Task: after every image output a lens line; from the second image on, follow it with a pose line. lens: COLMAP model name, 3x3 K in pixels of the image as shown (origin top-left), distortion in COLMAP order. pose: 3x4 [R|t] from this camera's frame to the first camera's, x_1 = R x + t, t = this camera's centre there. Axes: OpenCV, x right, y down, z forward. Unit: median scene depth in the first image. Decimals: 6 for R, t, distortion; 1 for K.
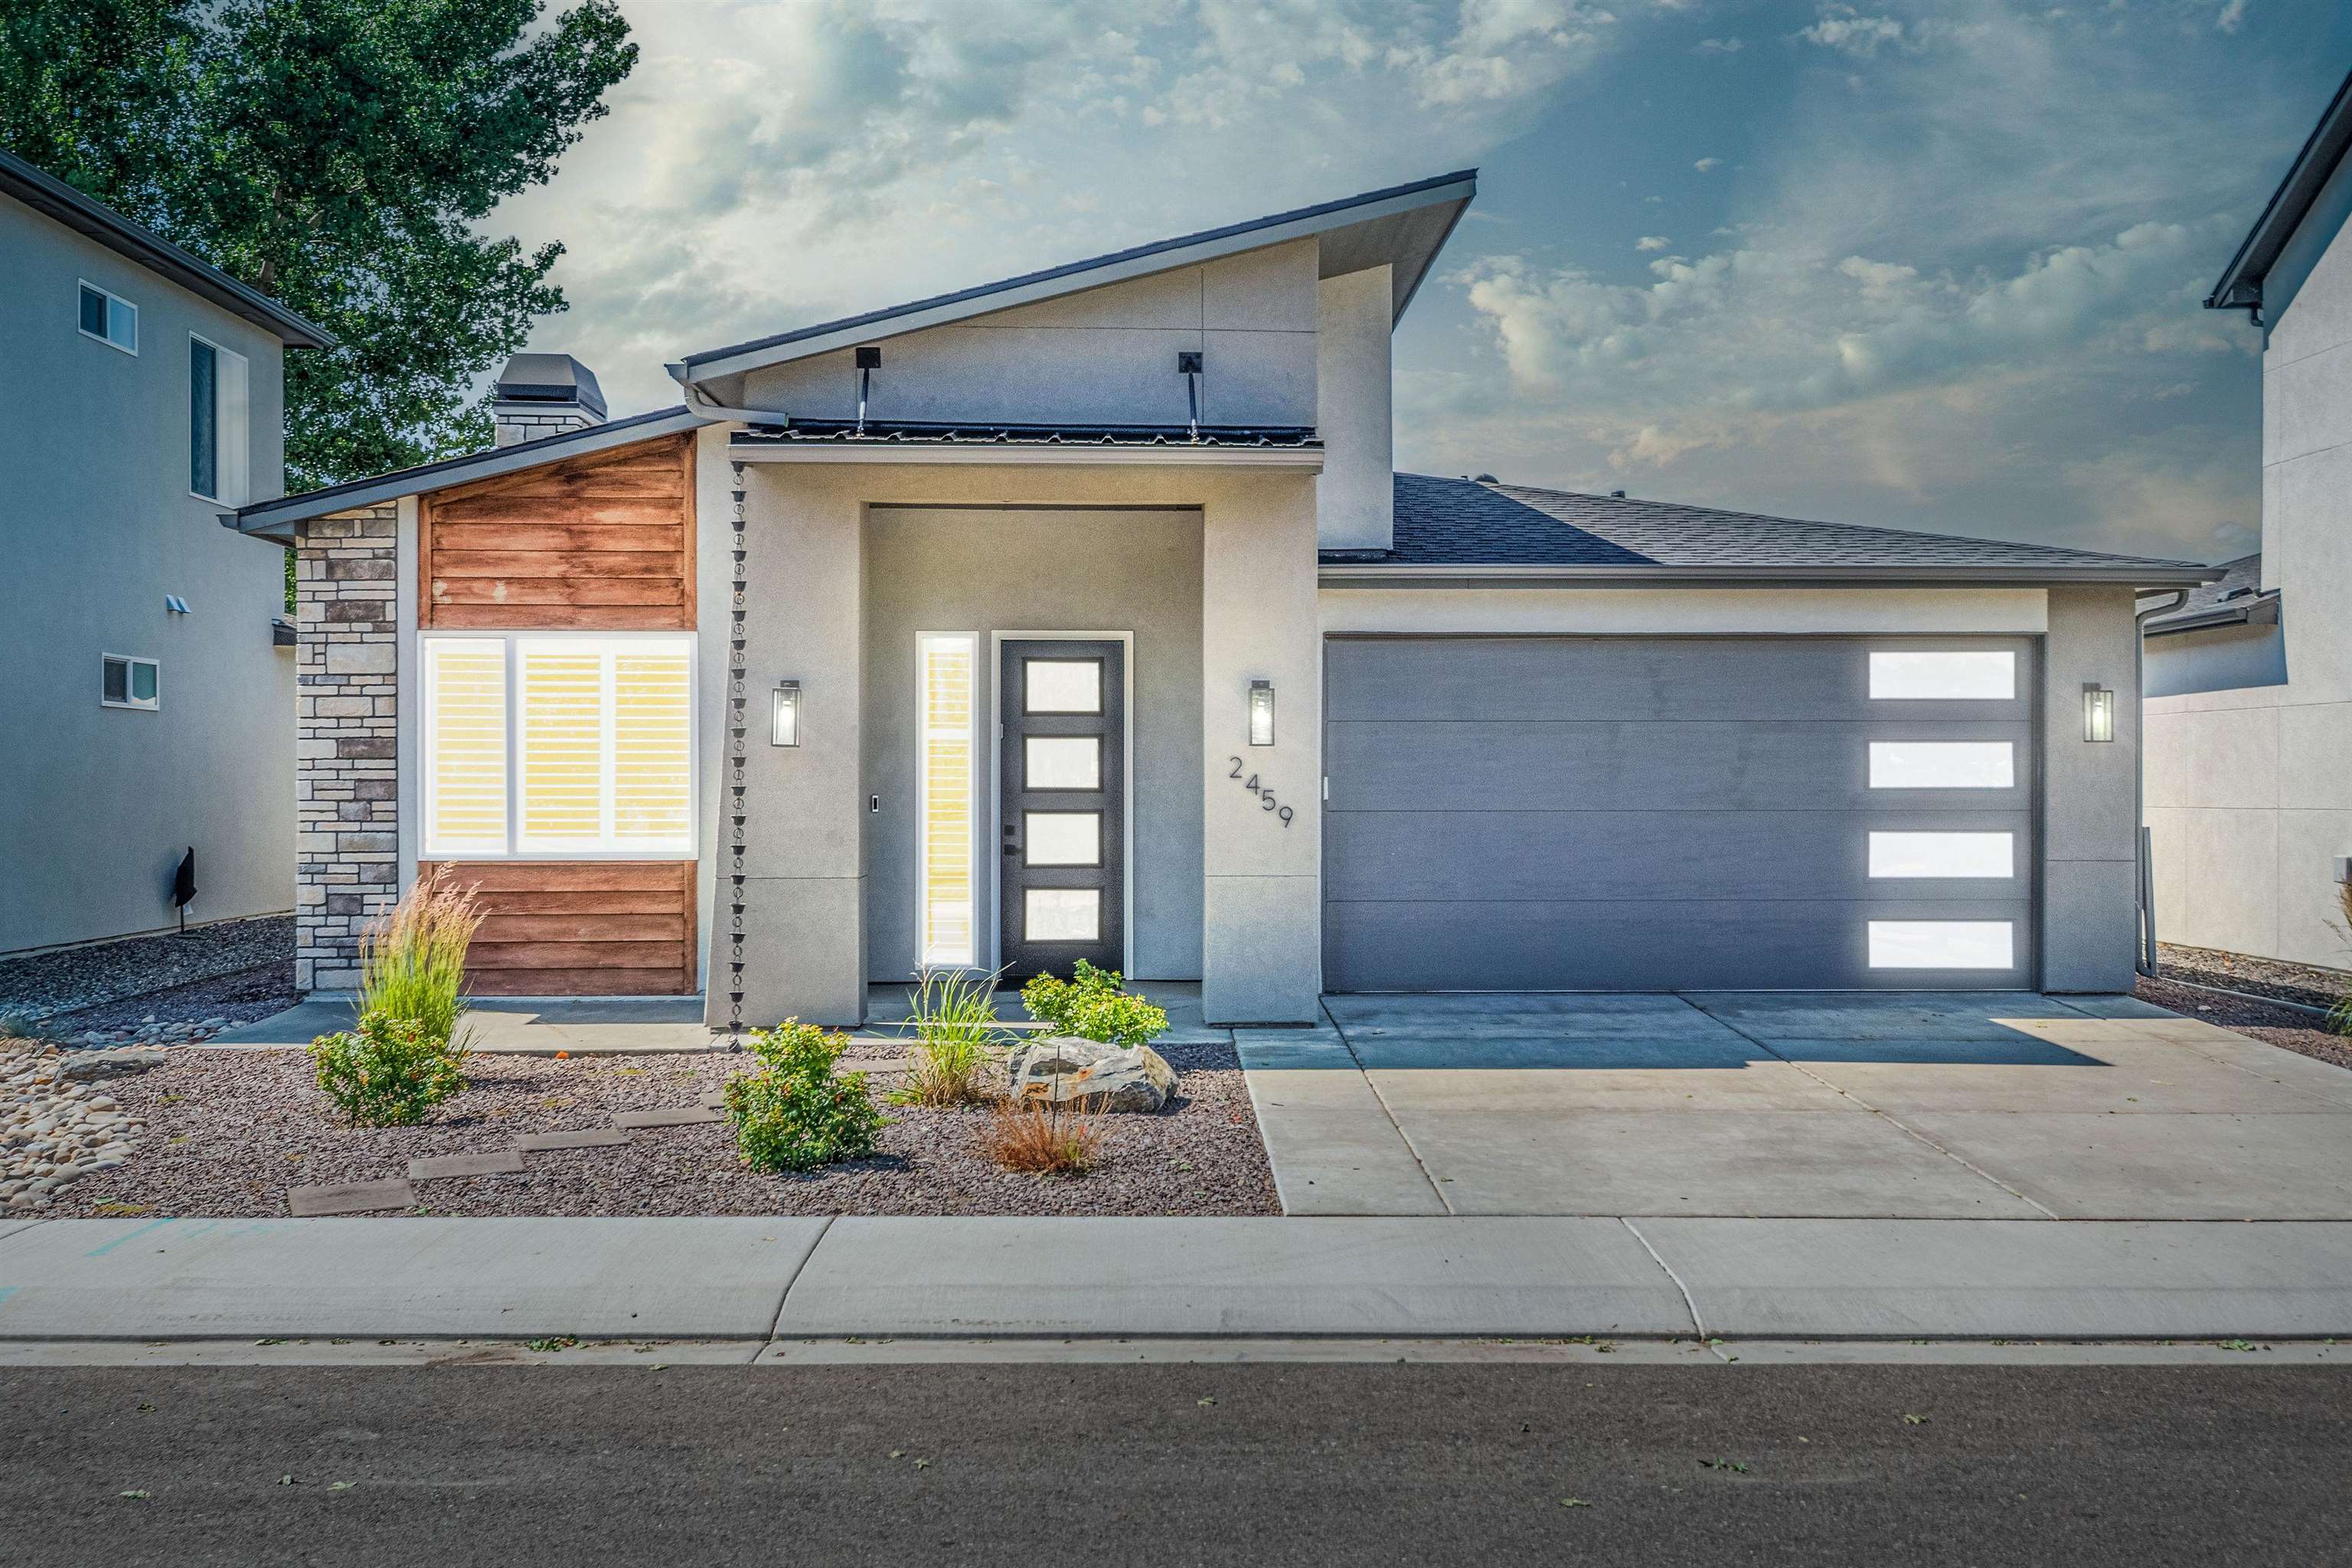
lens RADIAL K [[2430.4, 0, 1176.0], [0, 2430.4, 784.0], [0, 0, 1]] dist [-0.002448, -0.000986]
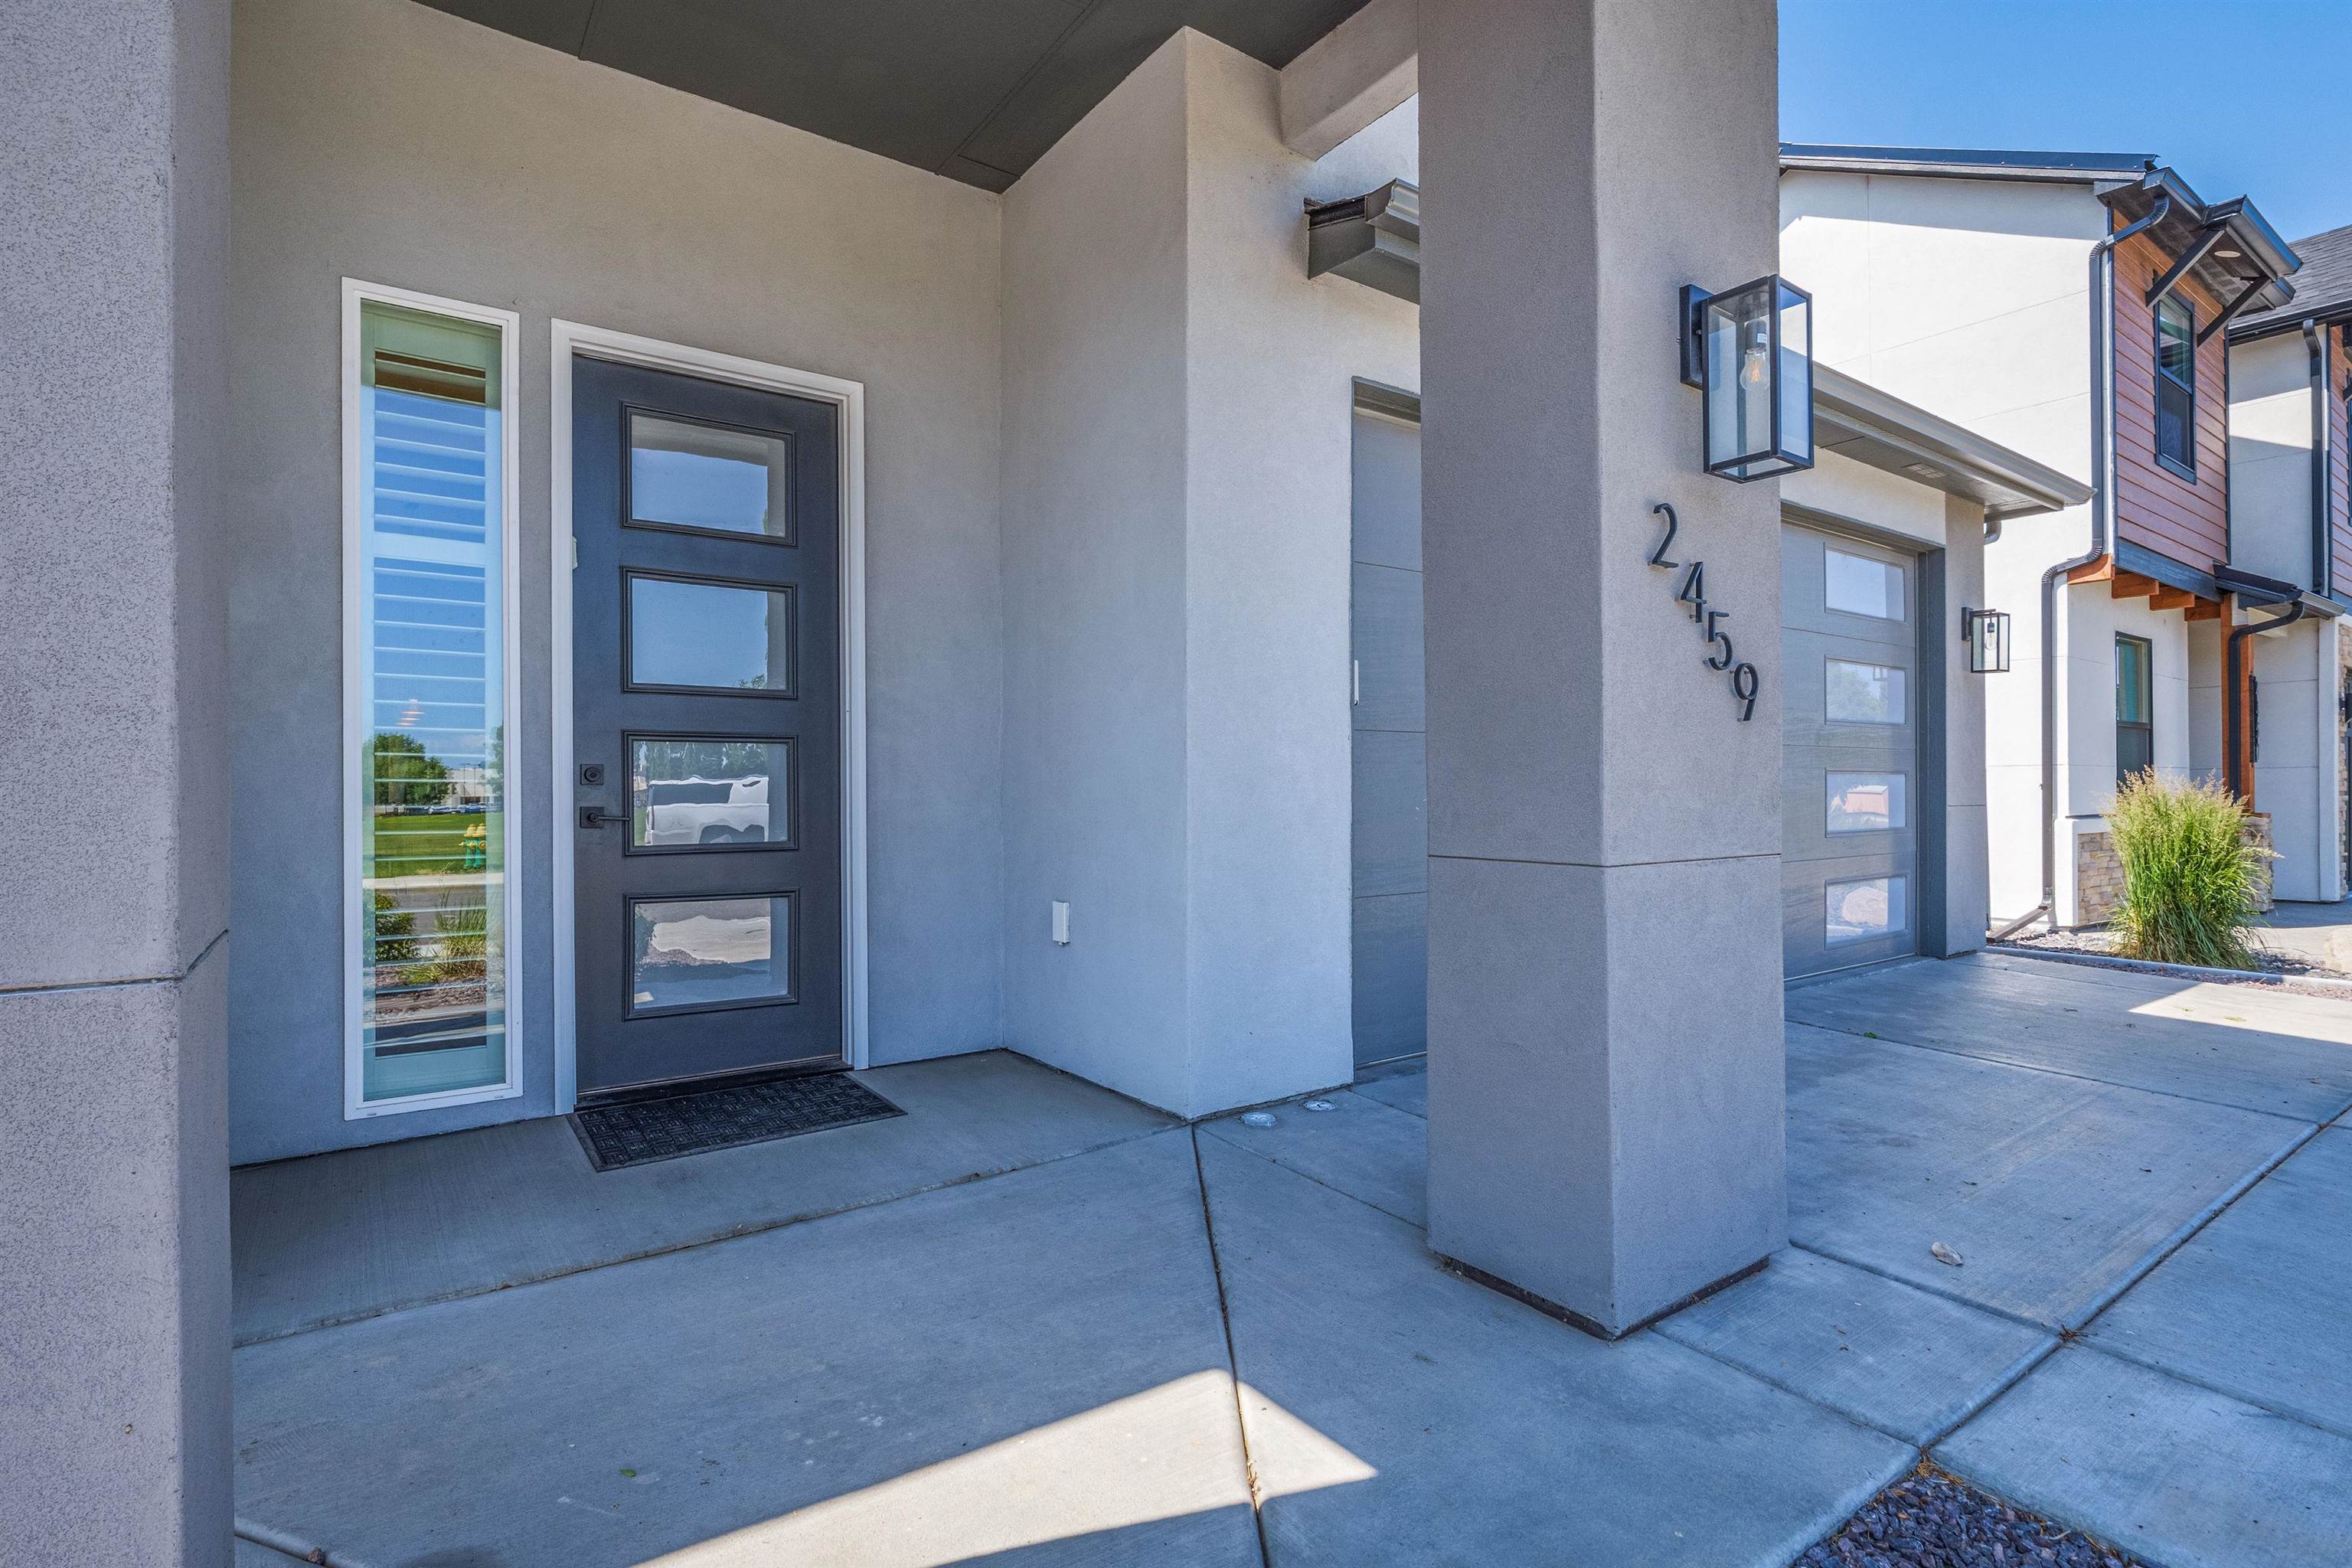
lens RADIAL K [[1133.7, 0, 1160.2], [0, 1133.7, 789.3], [0, 0, 1]] dist [0.004327, -0.022691]
pose [[0.825858, -0.005009, 0.563856, -0.100940], [0.008000, 0.999964, -0.002834, 0.023265], [-0.563822, 0.006851, 0.825868, 0.767826]]
